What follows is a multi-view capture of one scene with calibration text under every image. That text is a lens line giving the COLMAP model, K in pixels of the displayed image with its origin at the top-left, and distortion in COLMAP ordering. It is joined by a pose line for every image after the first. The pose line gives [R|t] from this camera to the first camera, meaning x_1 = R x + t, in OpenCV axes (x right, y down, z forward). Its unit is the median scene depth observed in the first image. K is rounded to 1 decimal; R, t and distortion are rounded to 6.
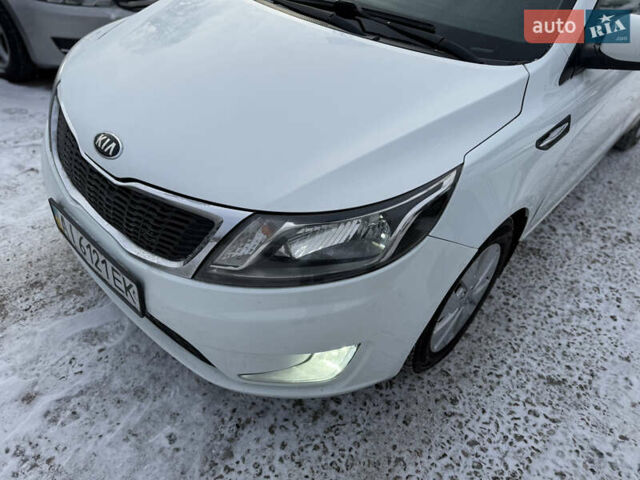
lens RADIAL K [[454.5, 0, 320.0], [0, 454.5, 240.0], [0, 0, 1]] dist [-0.002676, -0.002876]
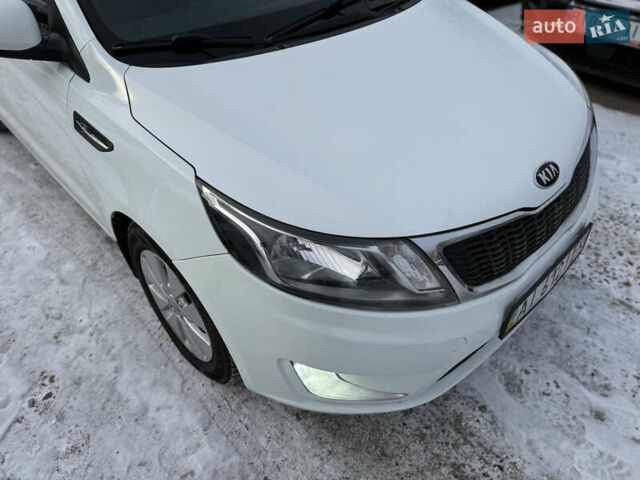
lens RADIAL K [[454.5, 0, 320.0], [0, 454.5, 240.0], [0, 0, 1]] dist [-0.002676, -0.002876]
pose [[0.054544, -0.719580, 0.692264, -1.079554], [0.643986, 0.555187, 0.526355, -0.820452], [-0.763090, 0.417099, 0.493682, 0.781778]]
